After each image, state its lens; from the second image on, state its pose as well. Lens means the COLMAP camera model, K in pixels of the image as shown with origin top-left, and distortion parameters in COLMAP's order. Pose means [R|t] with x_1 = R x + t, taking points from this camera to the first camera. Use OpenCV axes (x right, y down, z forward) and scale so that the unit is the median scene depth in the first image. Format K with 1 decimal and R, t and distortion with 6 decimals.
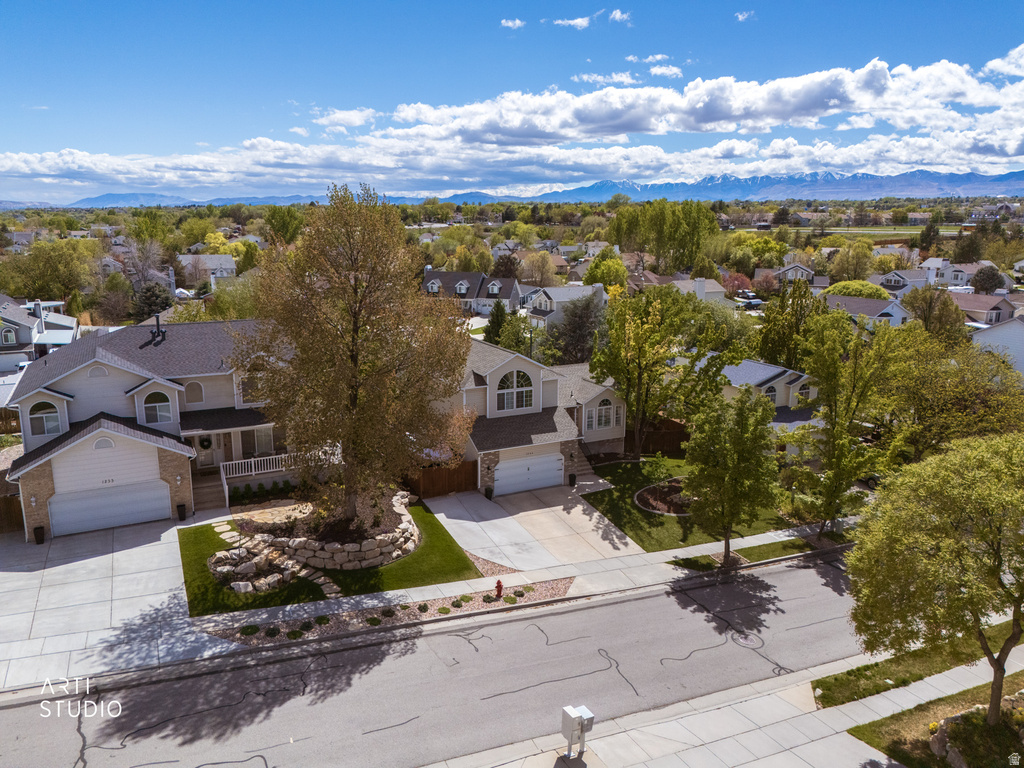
lens RADIAL K [[756.4, 0, 514.9], [0, 756.4, 383.4], [0, 0, 1]] dist [0.068685, -0.063003]
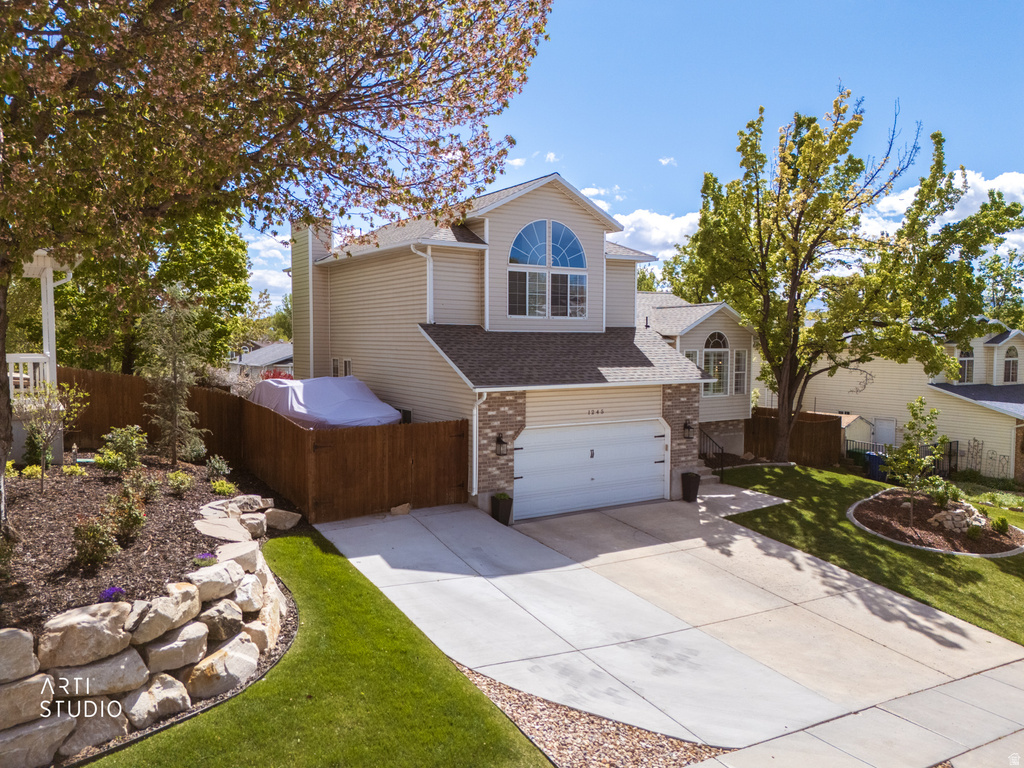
lens RADIAL K [[756.4, 0, 514.9], [0, 756.4, 383.4], [0, 0, 1]] dist [0.068685, -0.063003]
pose [[0.994688, -0.011937, 0.102242, -0.062383], [0.028053, 0.987092, -0.157677, 0.137628], [-0.099040, 0.159707, 0.982184, 0.606644]]
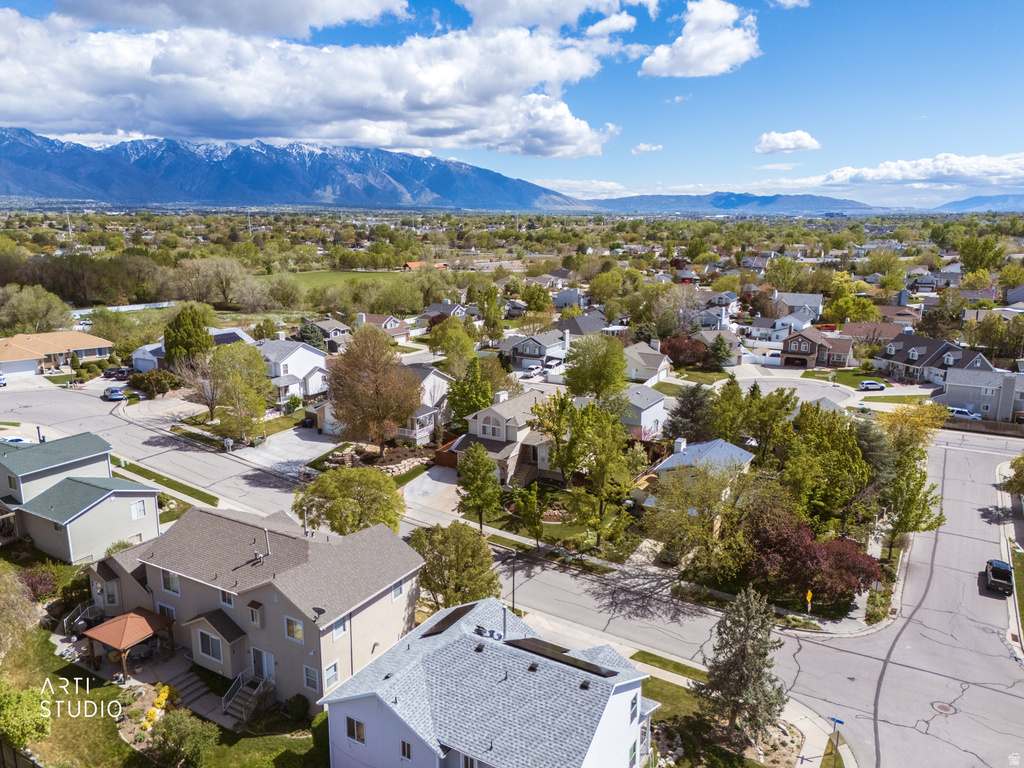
lens RADIAL K [[758.4, 0, 512.9], [0, 758.4, 372.5], [0, 0, 1]] dist [0.075602, -0.068967]
pose [[0.531093, 0.163348, -0.831419, 1.587815], [-0.177238, 0.980951, 0.079511, -0.283418], [0.828569, 0.105131, 0.549928, -0.004721]]
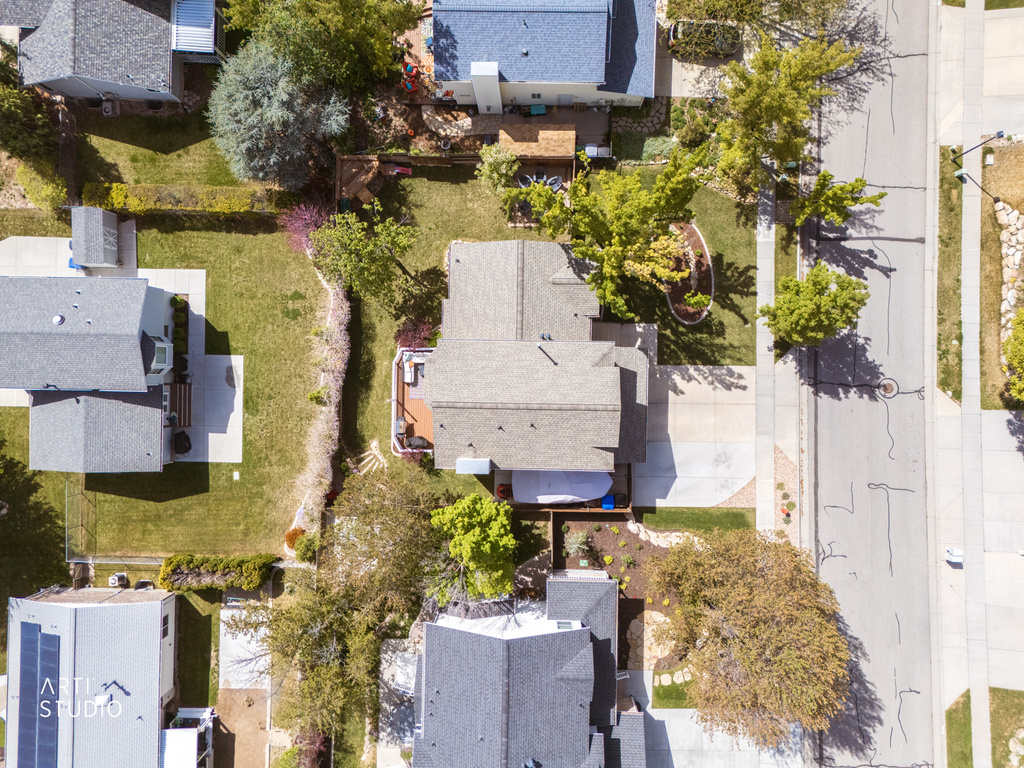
lens RADIAL K [[756.4, 0, 514.9], [0, 756.4, 383.4], [0, 0, 1]] dist [0.068685, -0.063003]
pose [[0.469505, -0.882126, -0.037663, 0.006754], [0.223104, 0.077256, 0.971728, -0.965421], [-0.854277, -0.464634, 0.233078, 0.903853]]
